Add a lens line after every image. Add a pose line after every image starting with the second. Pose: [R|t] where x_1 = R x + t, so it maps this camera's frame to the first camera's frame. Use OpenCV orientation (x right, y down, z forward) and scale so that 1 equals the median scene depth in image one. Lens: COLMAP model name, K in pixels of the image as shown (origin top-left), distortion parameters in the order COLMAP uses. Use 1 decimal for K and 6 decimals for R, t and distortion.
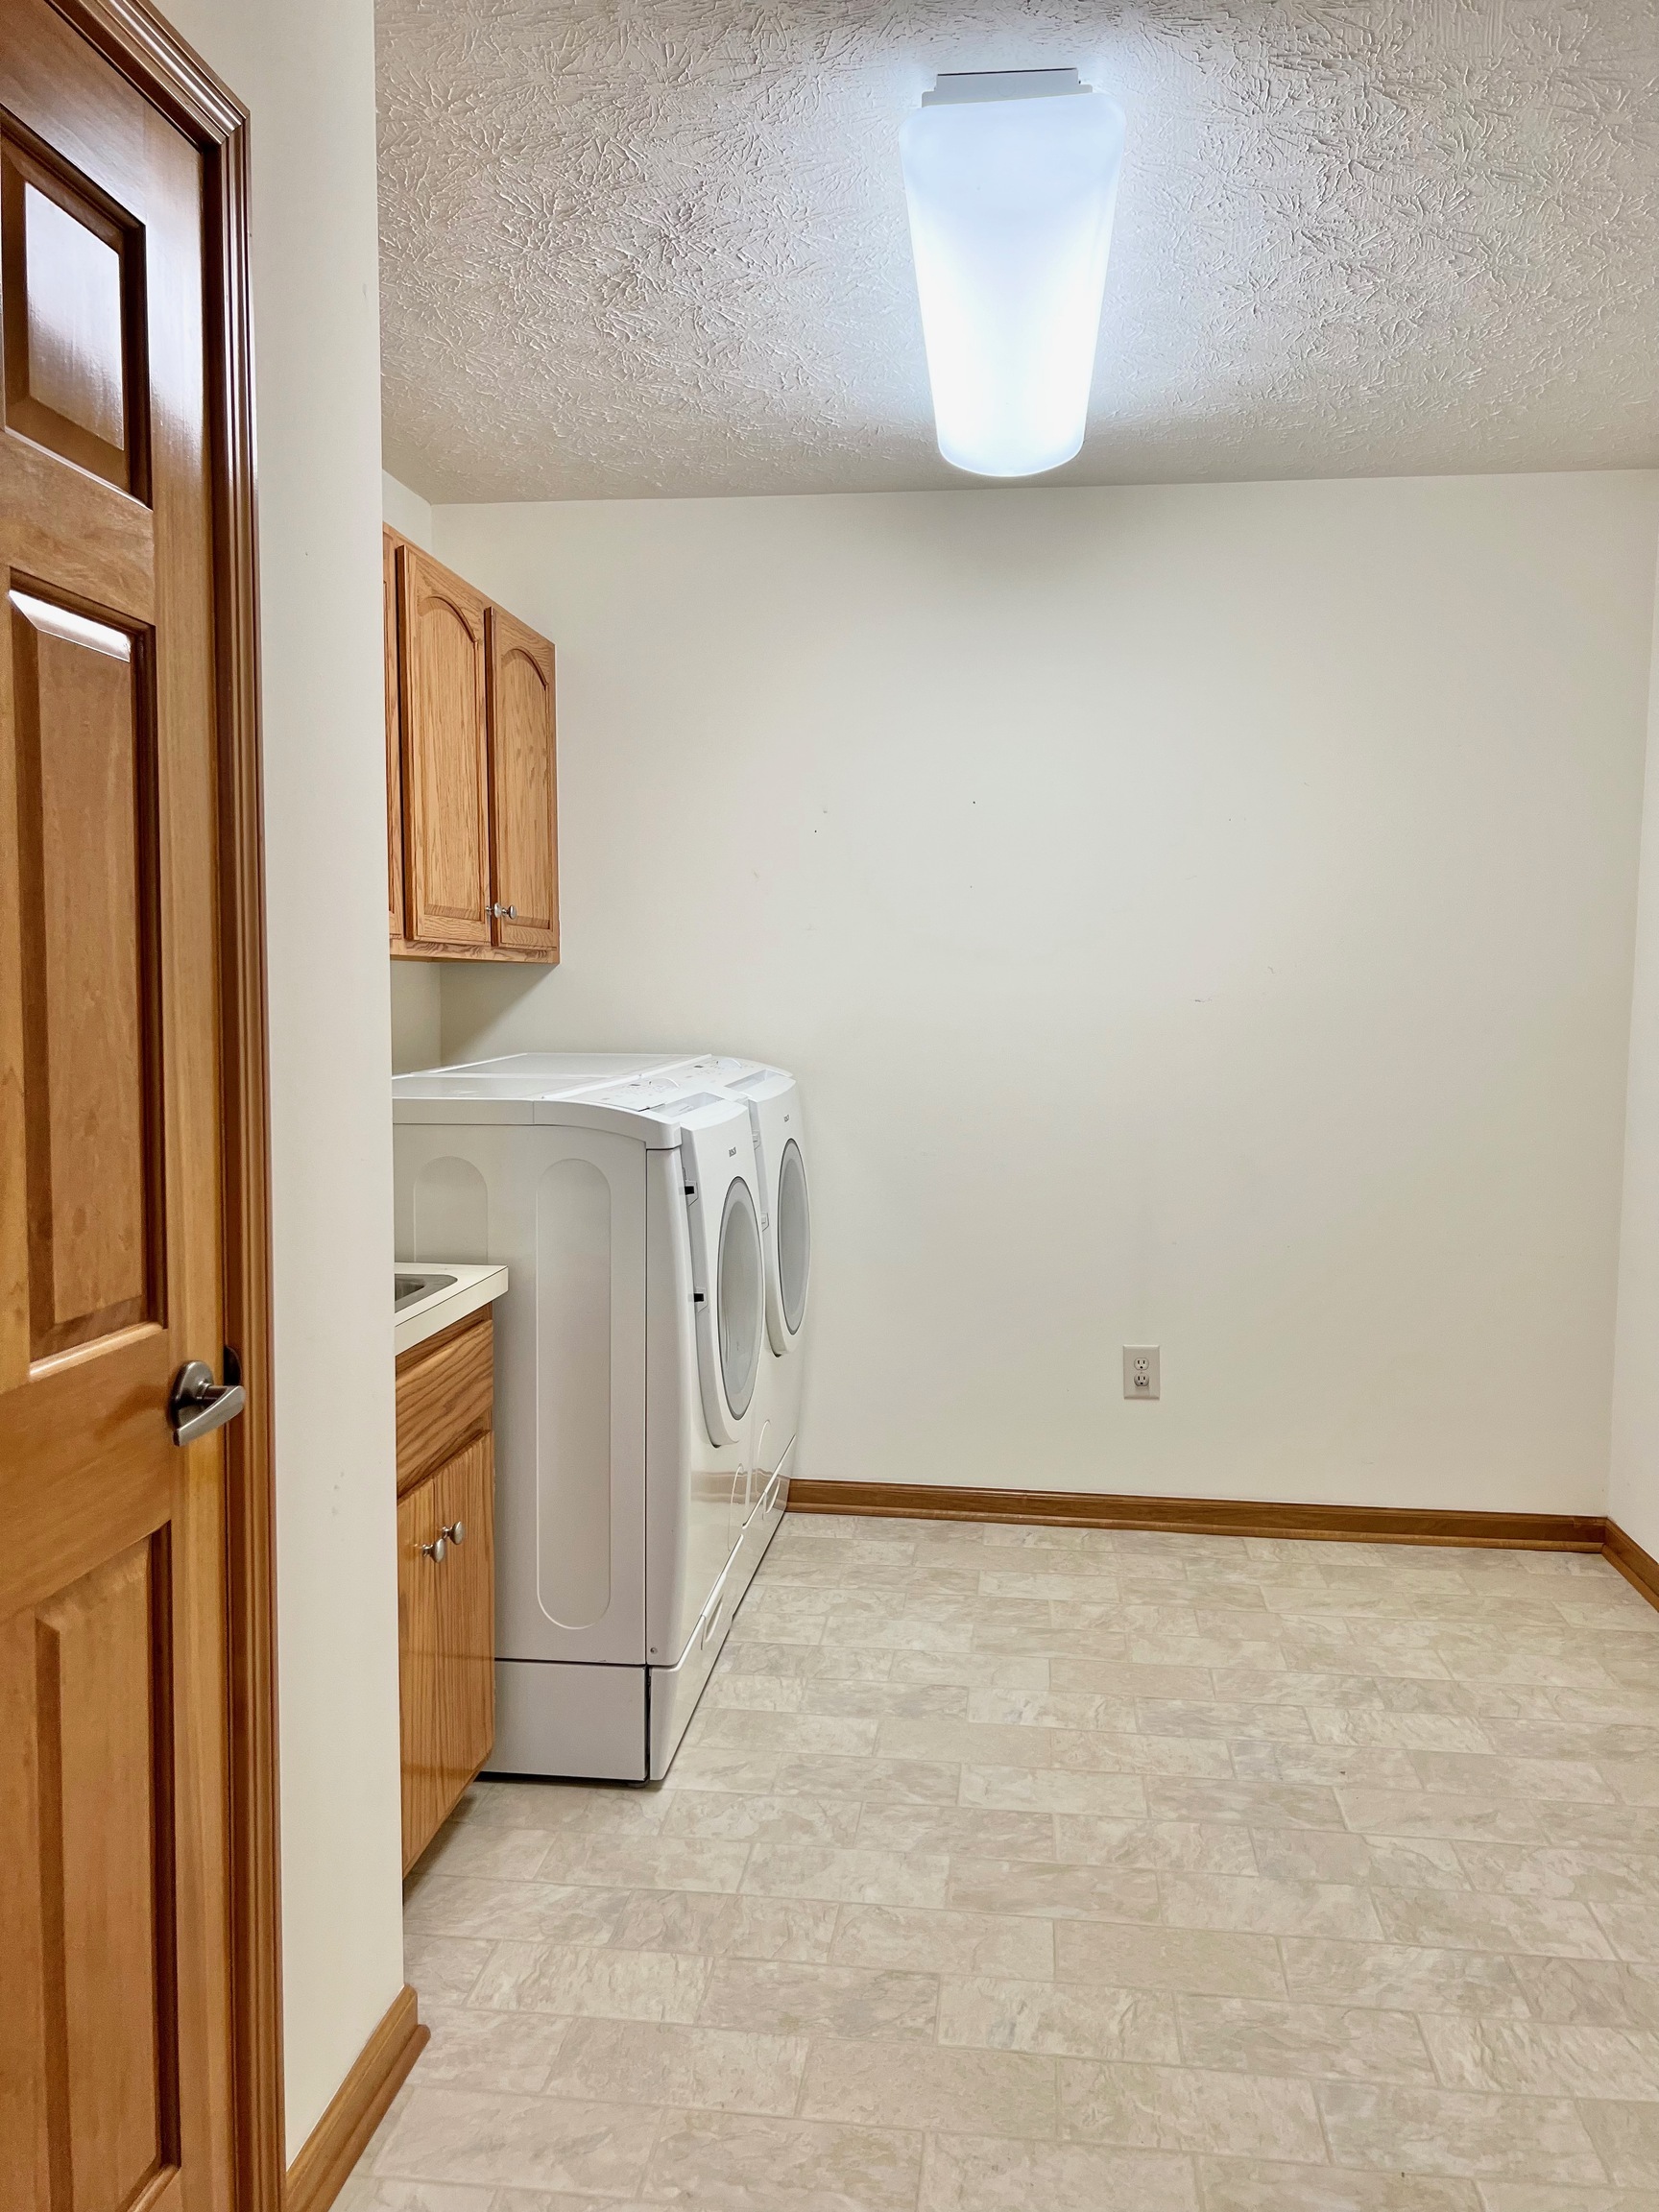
lens RADIAL K [[1667.8, 0, 830.0], [0, 1667.8, 1103.5], [0, 0, 1]] dist [0.063277, -0.063501]
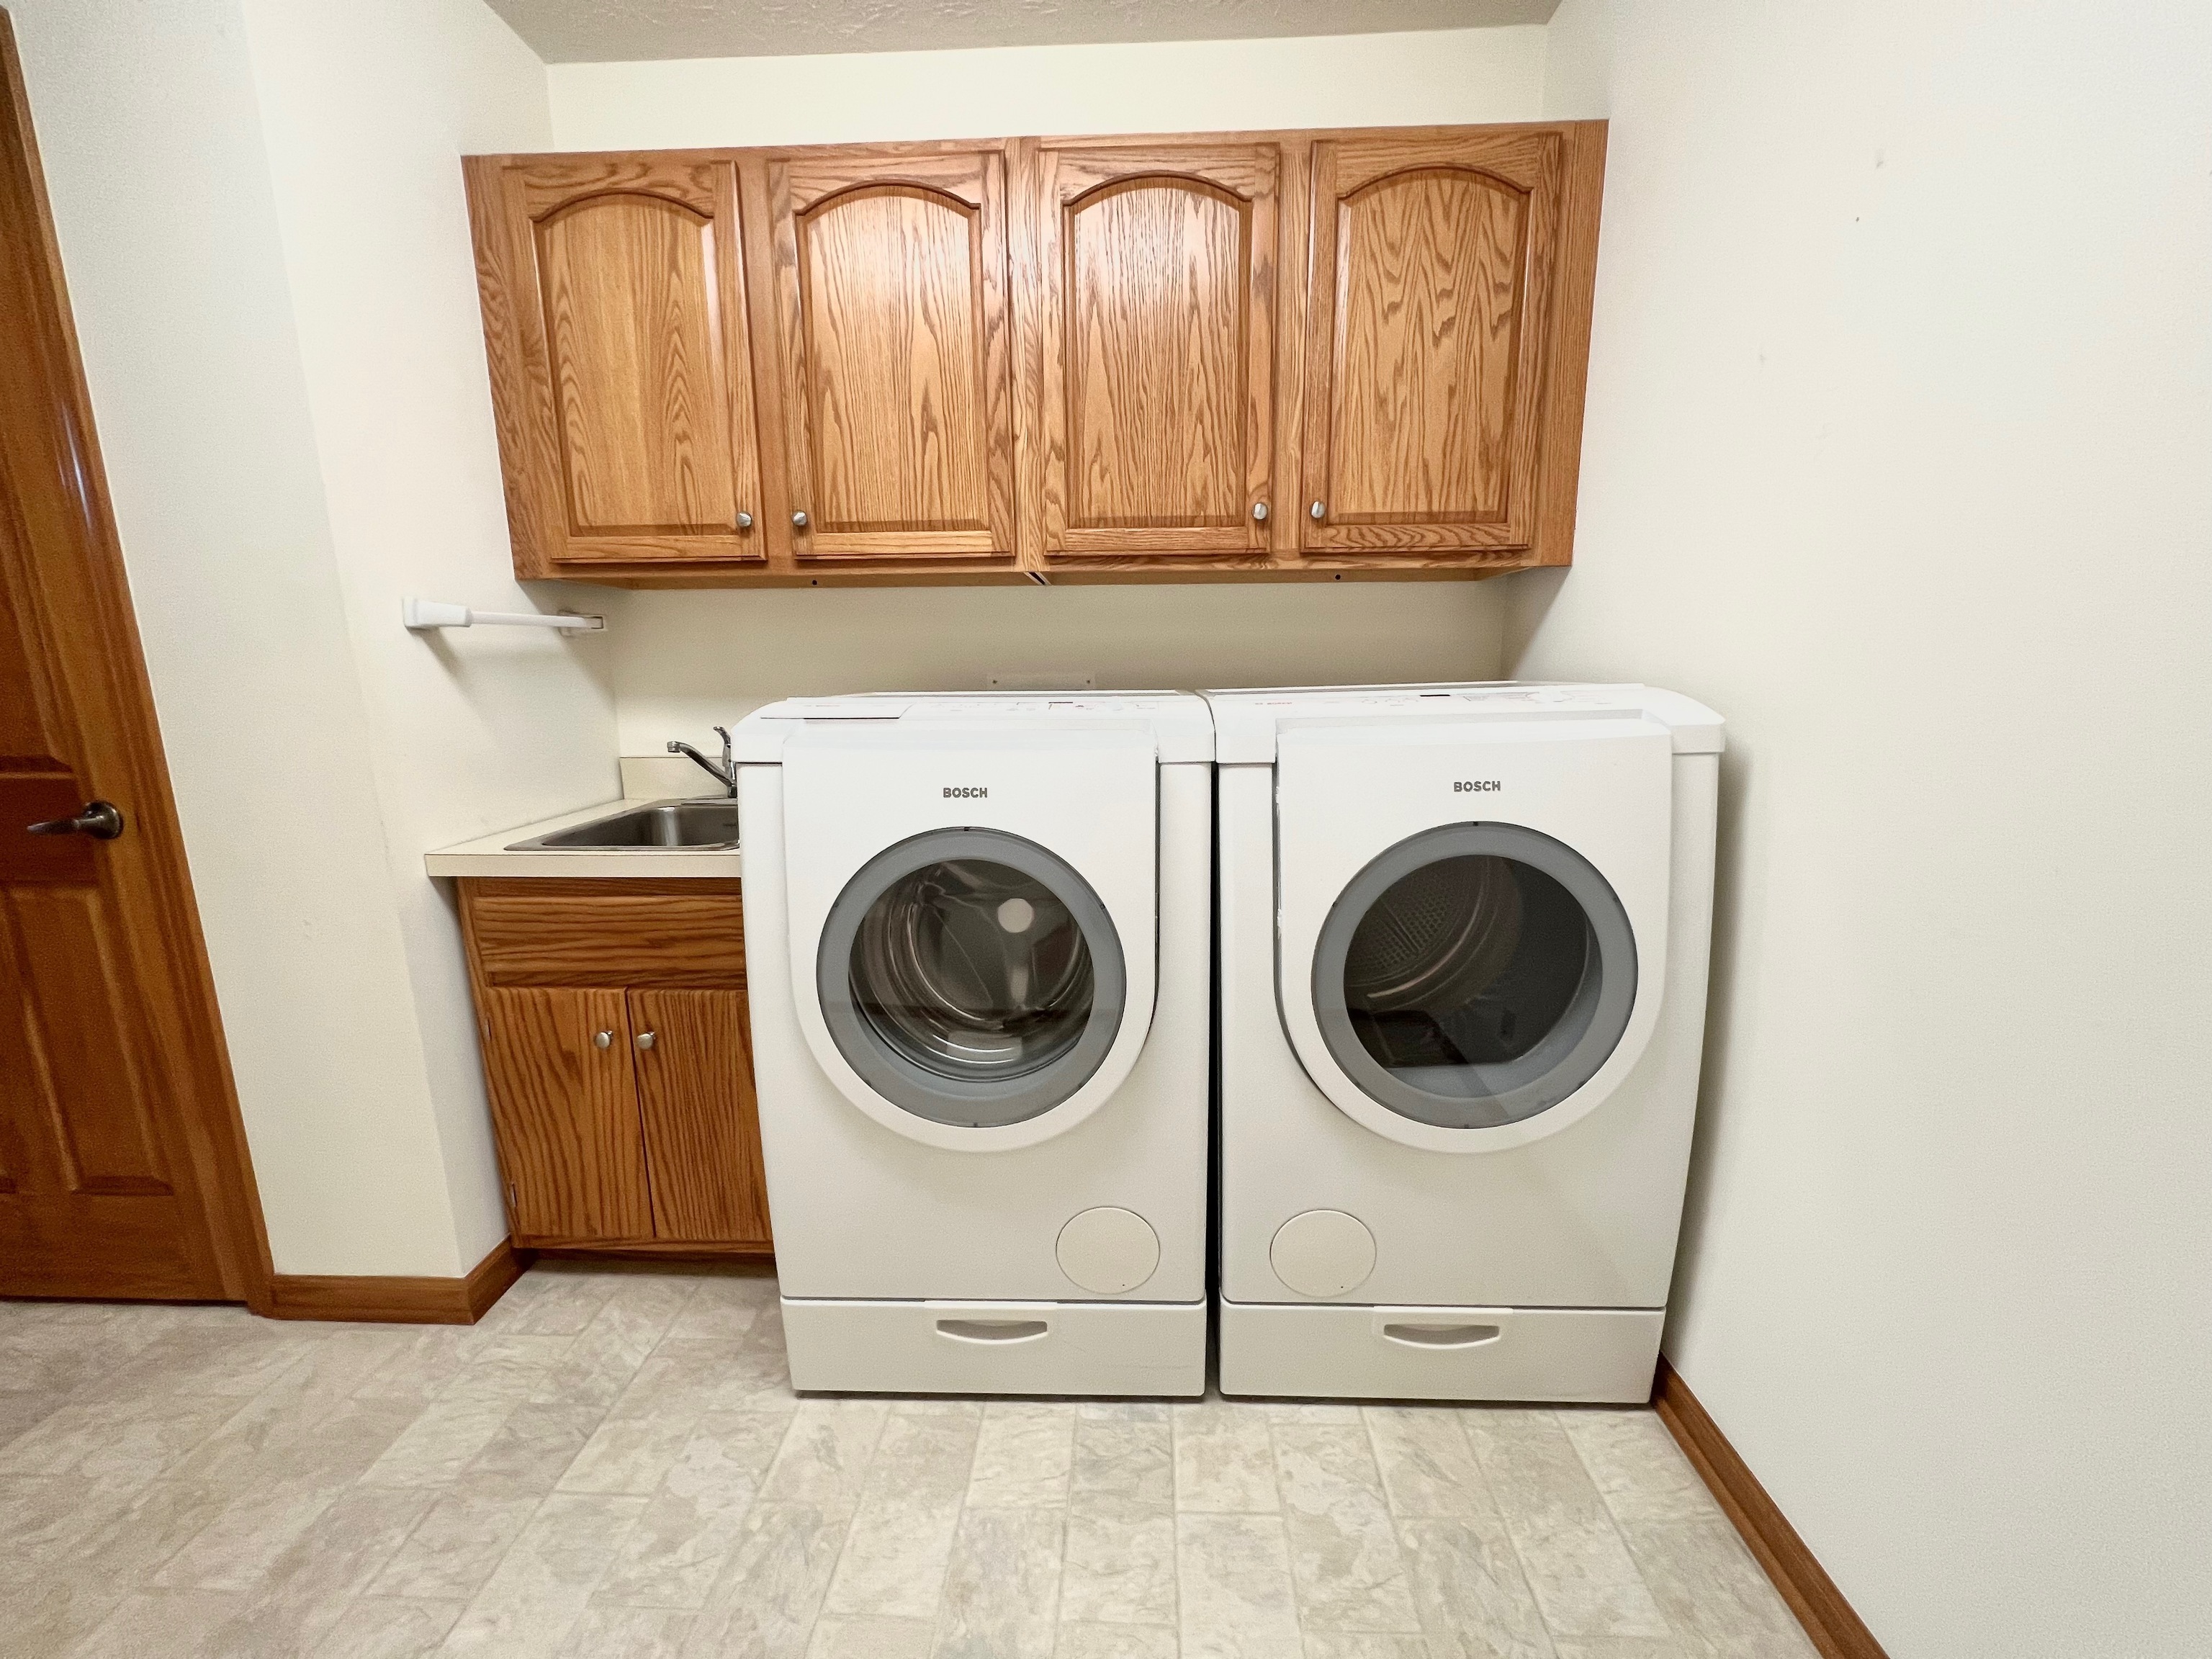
lens RADIAL K [[885.3, 0, 1111.7], [0, 885.3, 830.9], [0, 0, 1]] dist [-0.000488, -0.000012]
pose [[0.086339, 0.184759, -0.978984, 0.363692], [-0.067960, 0.981457, 0.179232, -0.033576], [0.993945, 0.051057, 0.097294, 1.090398]]
